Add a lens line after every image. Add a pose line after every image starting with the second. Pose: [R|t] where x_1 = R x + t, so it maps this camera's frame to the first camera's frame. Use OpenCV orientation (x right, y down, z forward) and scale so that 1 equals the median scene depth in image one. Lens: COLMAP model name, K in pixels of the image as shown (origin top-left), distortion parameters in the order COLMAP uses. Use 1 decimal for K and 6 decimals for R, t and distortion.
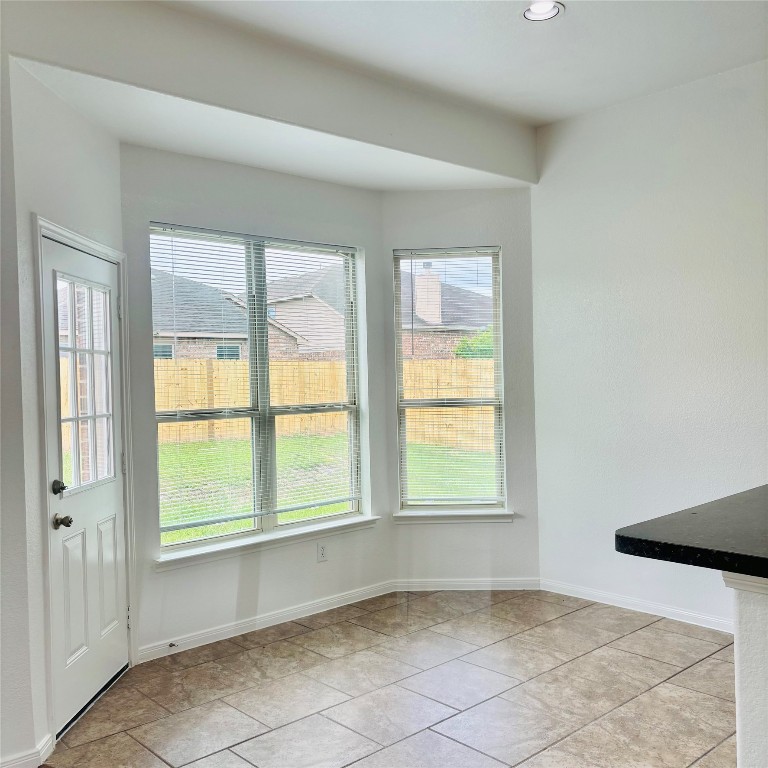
lens RADIAL K [[774.6, 0, 373.9], [0, 774.6, 402.7], [0, 0, 1]] dist [0.020321, 0.000000]
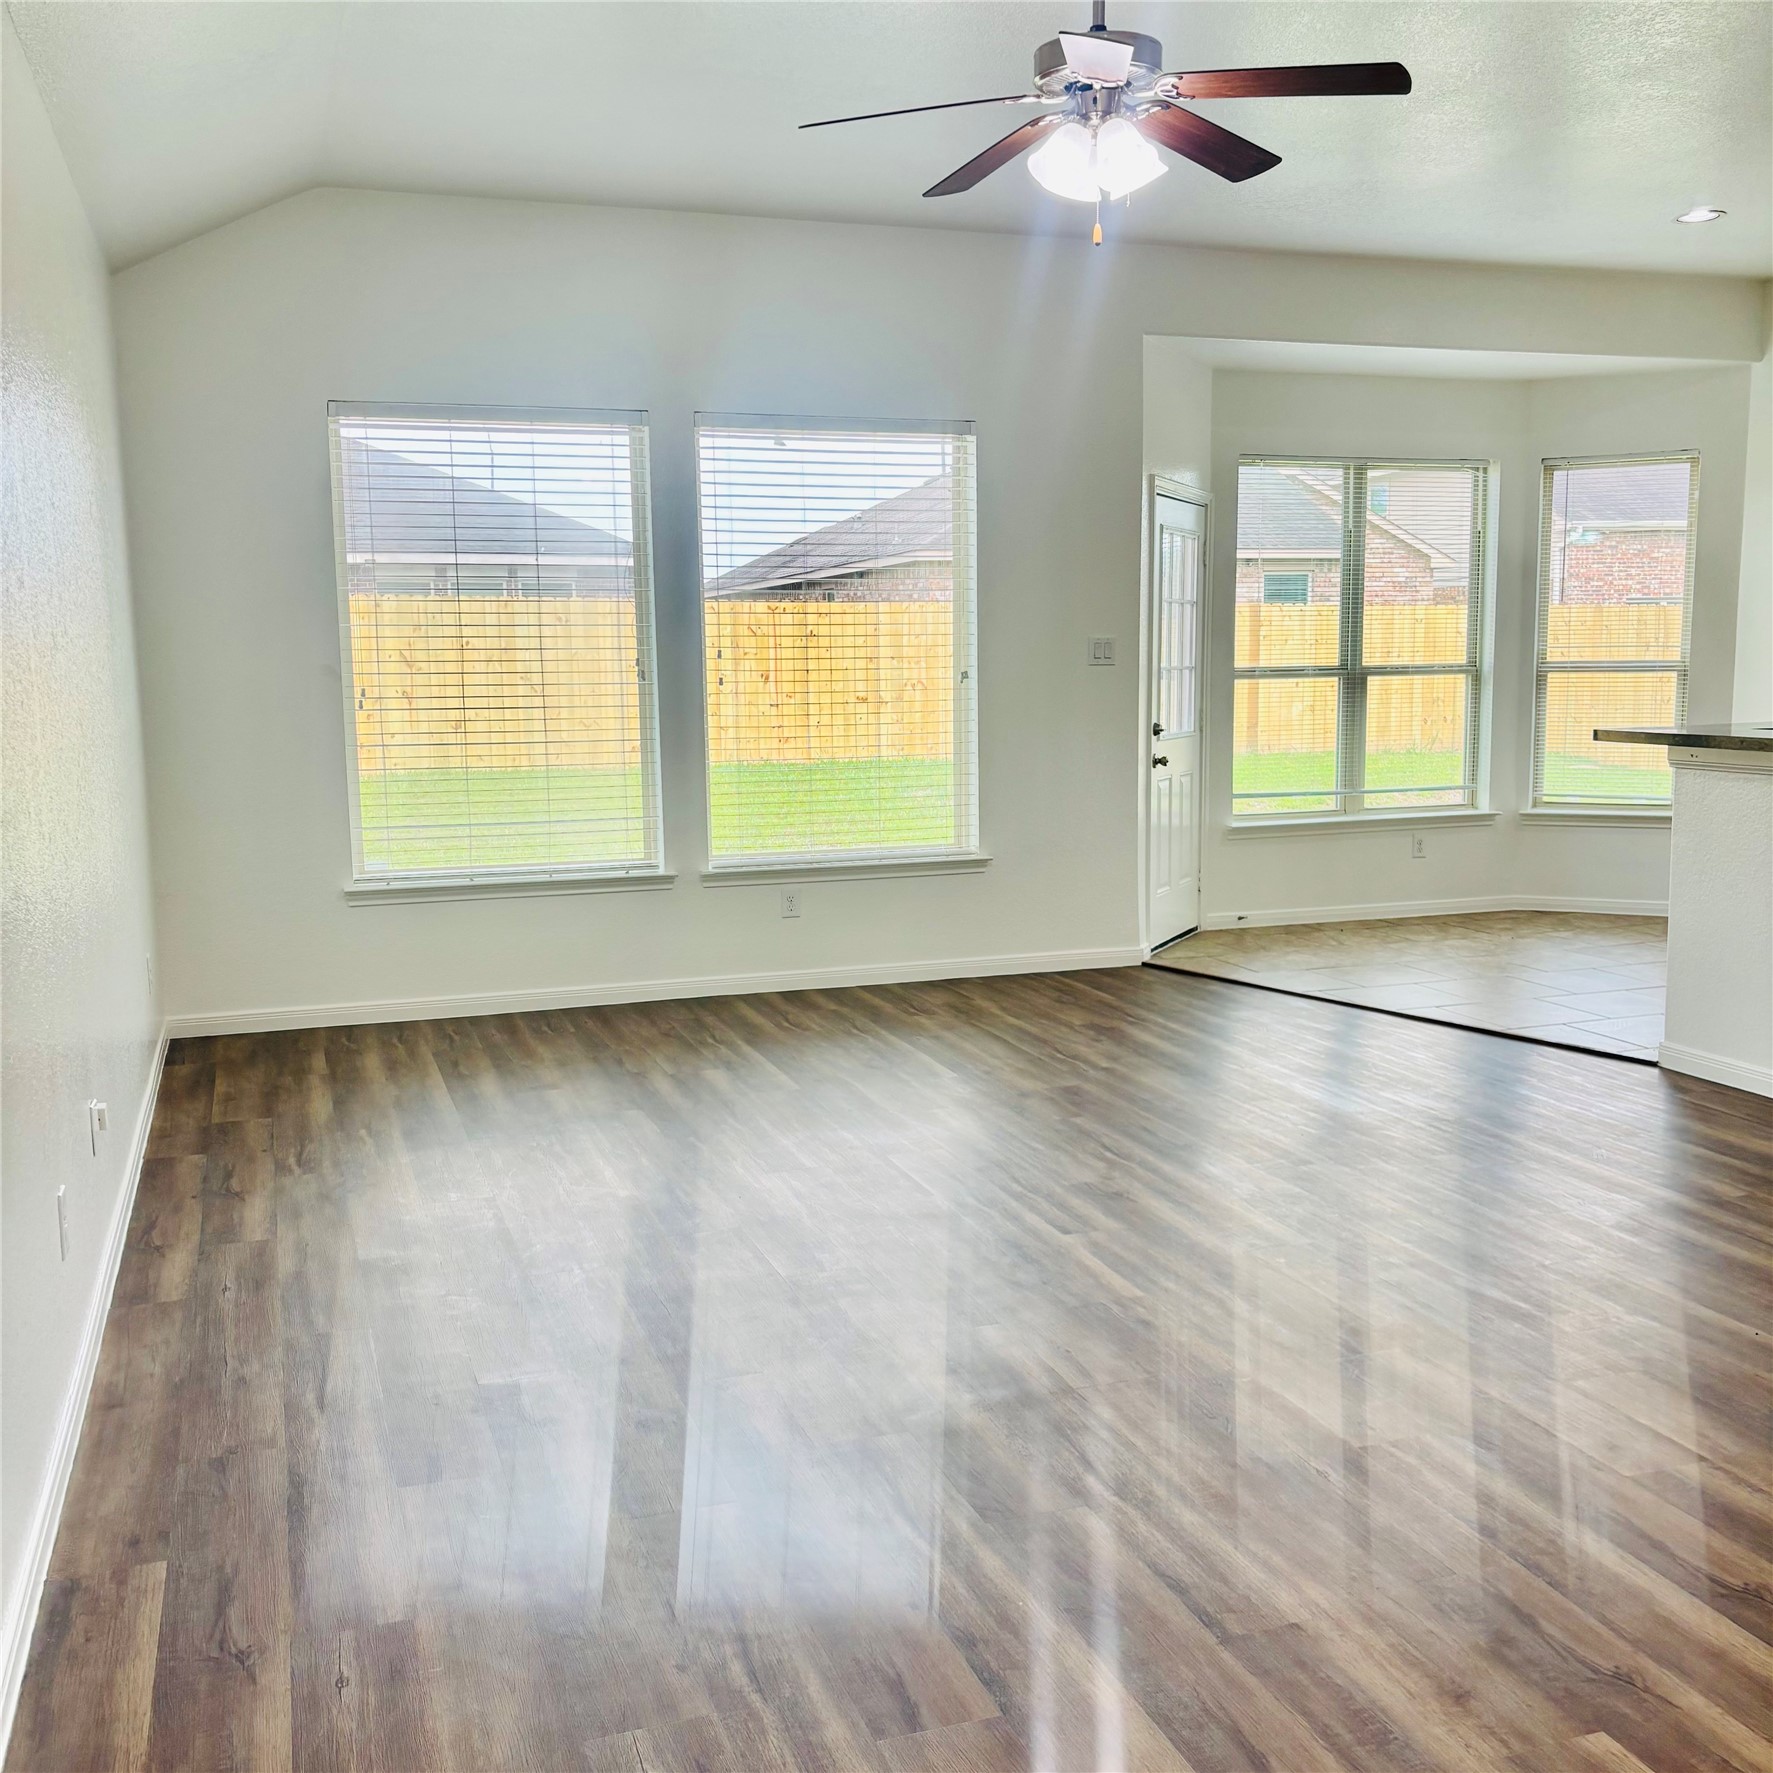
lens RADIAL K [[1788.2, 0, 880.8], [0, 1788.2, 904.9], [0, 0, 1]] dist [0.020321, 0.000000]
pose [[0.922201, 0.065686, -0.381092, 0.142126], [-0.022161, 0.992826, 0.117500, 0.047233], [0.386076, -0.099914, 0.917040, -1.015058]]
